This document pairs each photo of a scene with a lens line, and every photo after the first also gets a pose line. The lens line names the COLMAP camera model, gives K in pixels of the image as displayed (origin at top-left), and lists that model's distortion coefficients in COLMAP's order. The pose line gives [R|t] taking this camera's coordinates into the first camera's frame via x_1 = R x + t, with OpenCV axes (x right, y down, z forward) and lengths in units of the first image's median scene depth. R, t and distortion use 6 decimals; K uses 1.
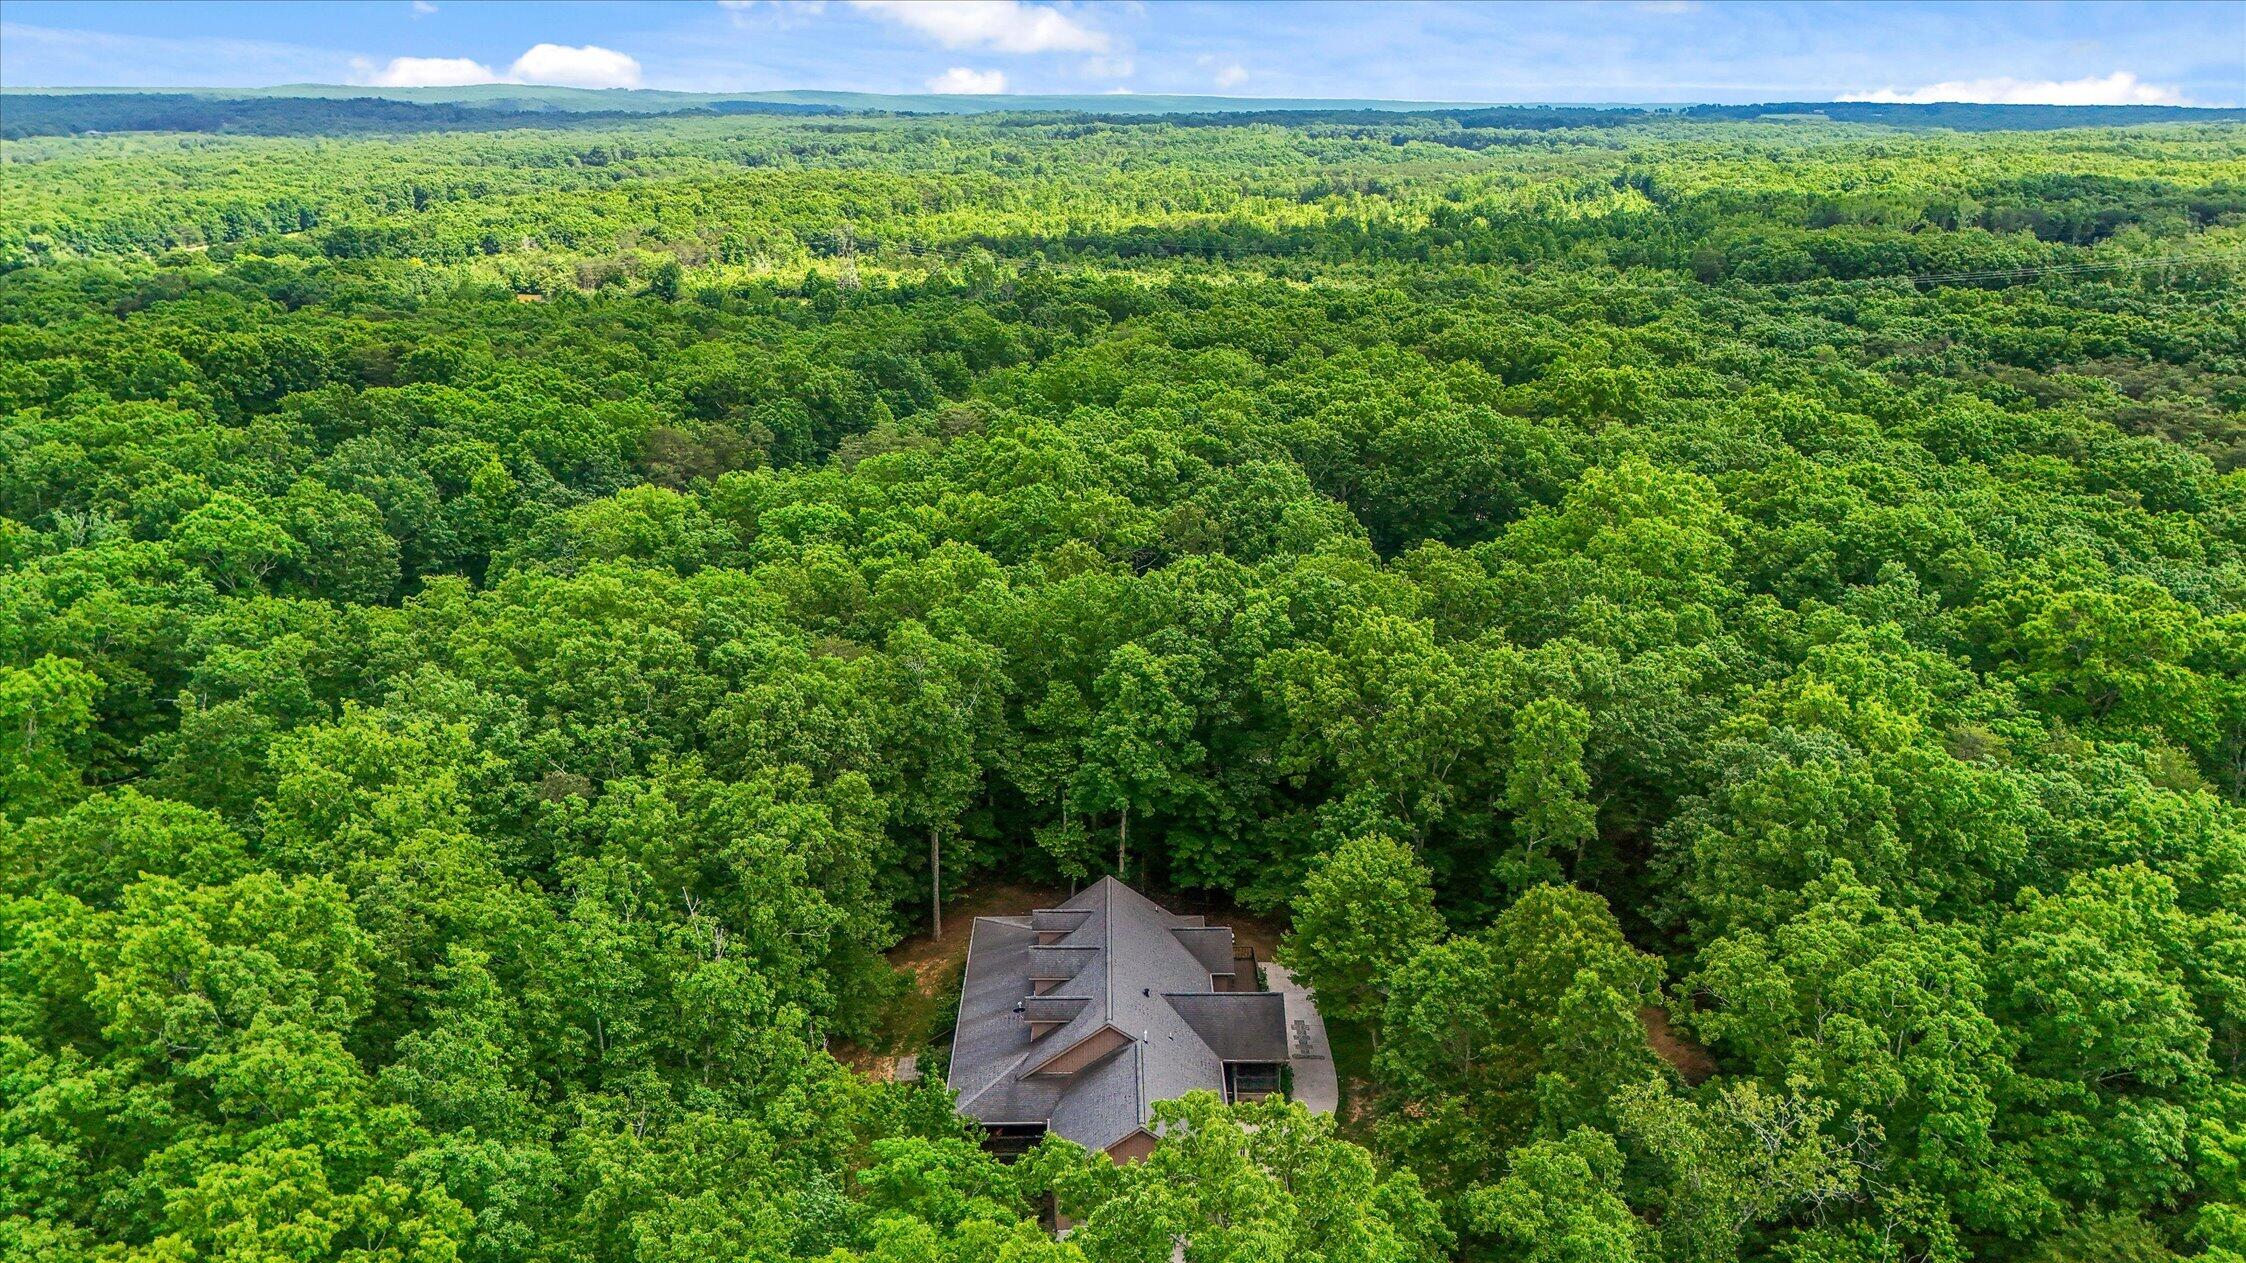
lens RADIAL K [[1648.3, 0, 1123.0], [0, 1648.3, 631.5], [0, 0, 1]] dist [0.088458, -0.000795]
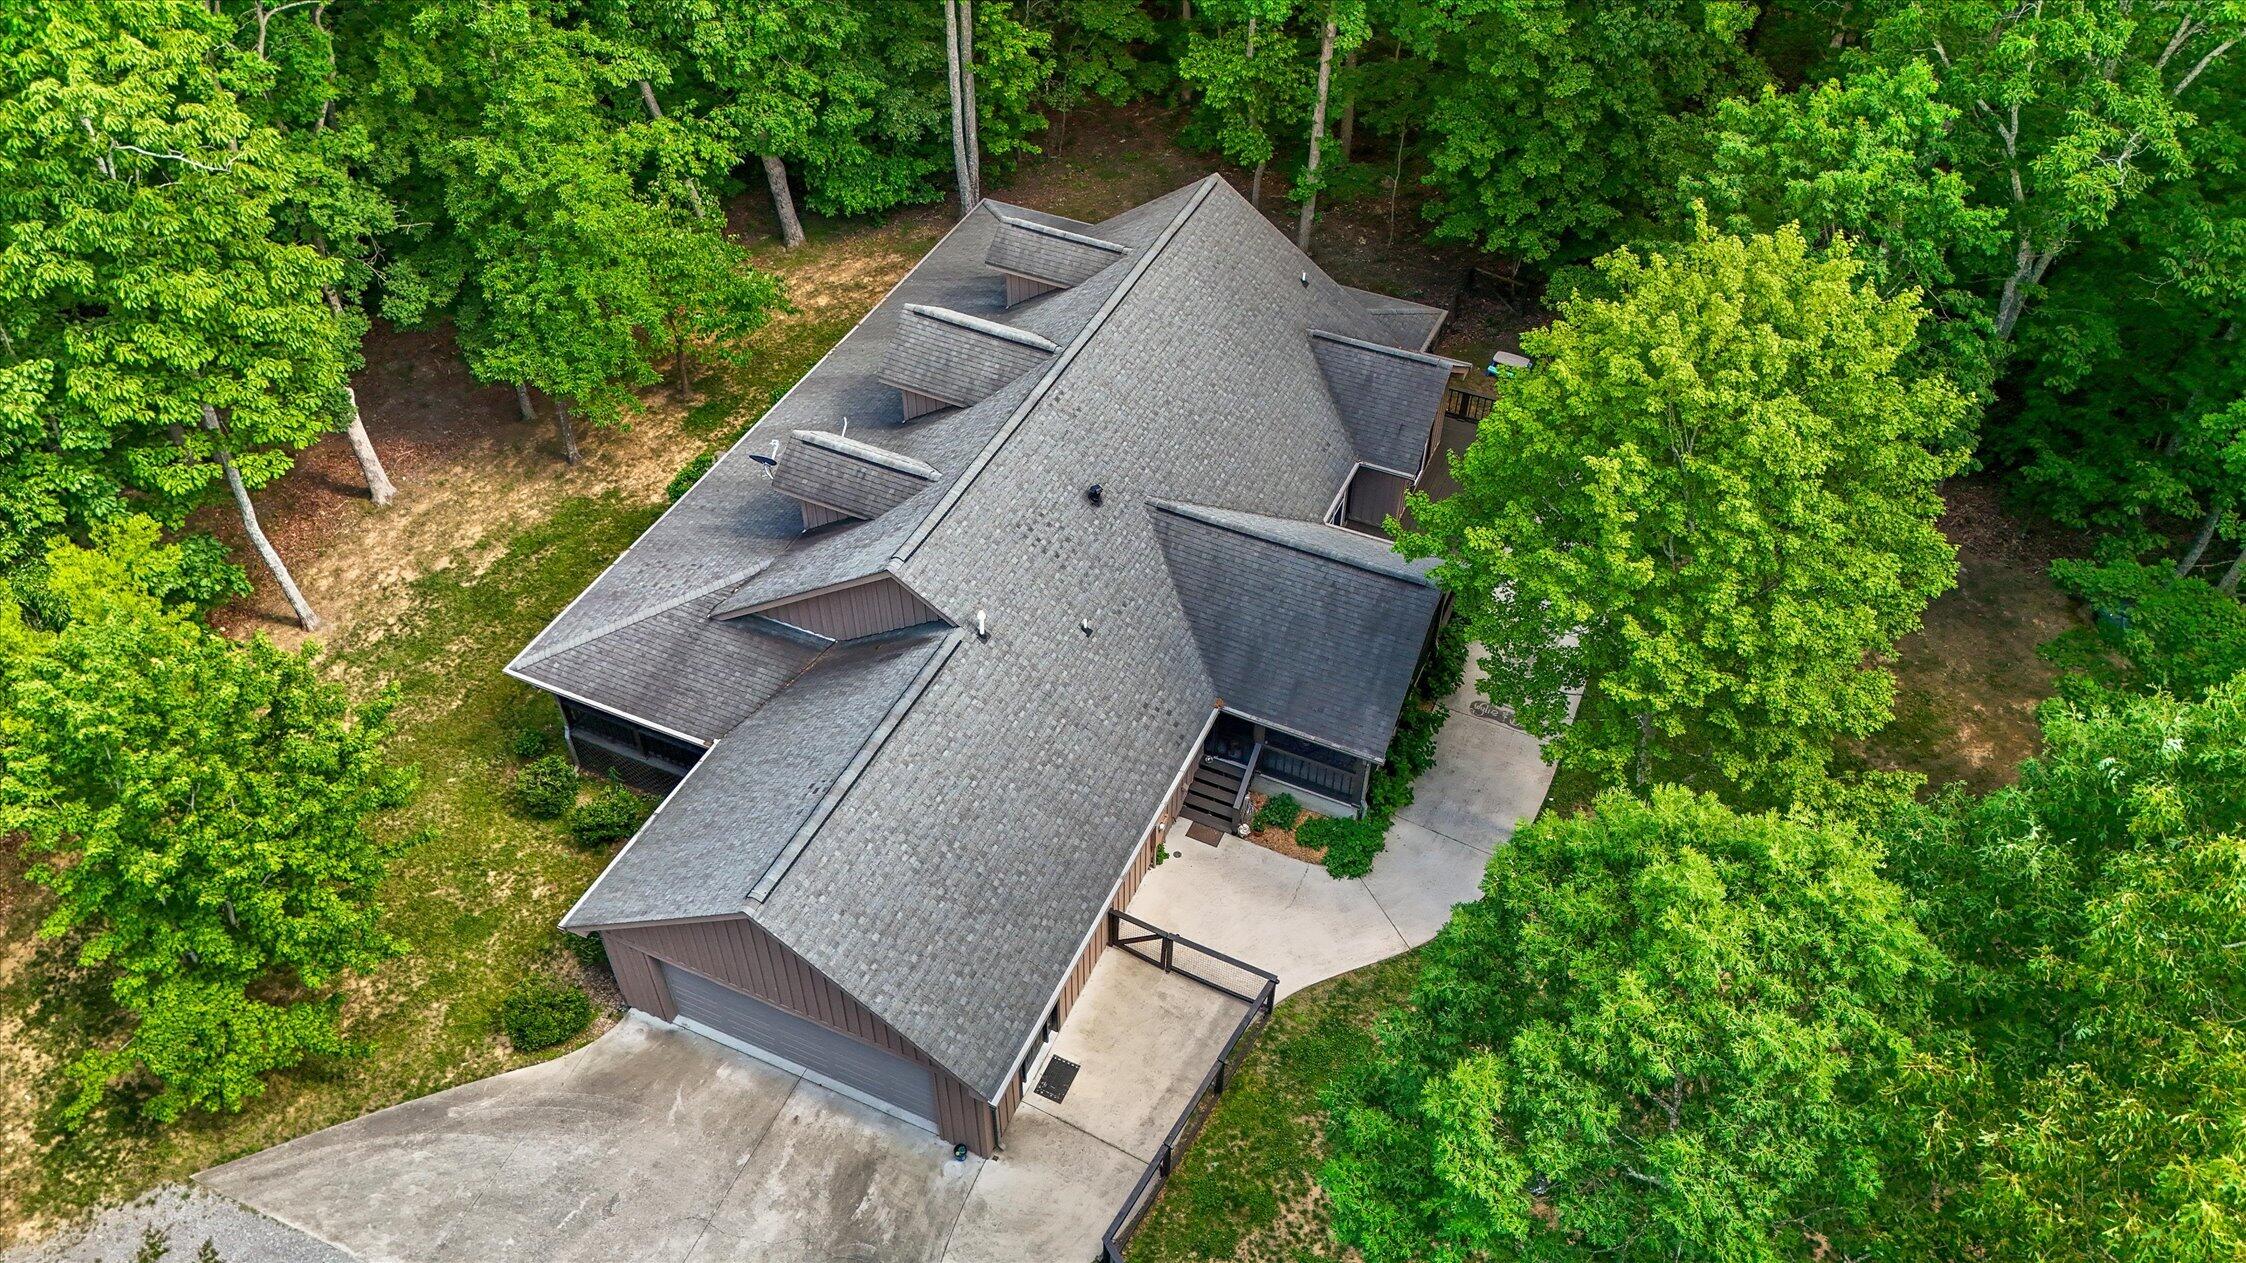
lens RADIAL K [[1648.3, 0, 1123.0], [0, 1648.3, 631.5], [0, 0, 1]] dist [0.088458, -0.000795]
pose [[0.905049, 0.302446, -0.299019, 0.148072], [-0.135620, 0.871594, 0.471096, 0.057389], [0.403104, -0.385813, 0.829853, 0.652965]]
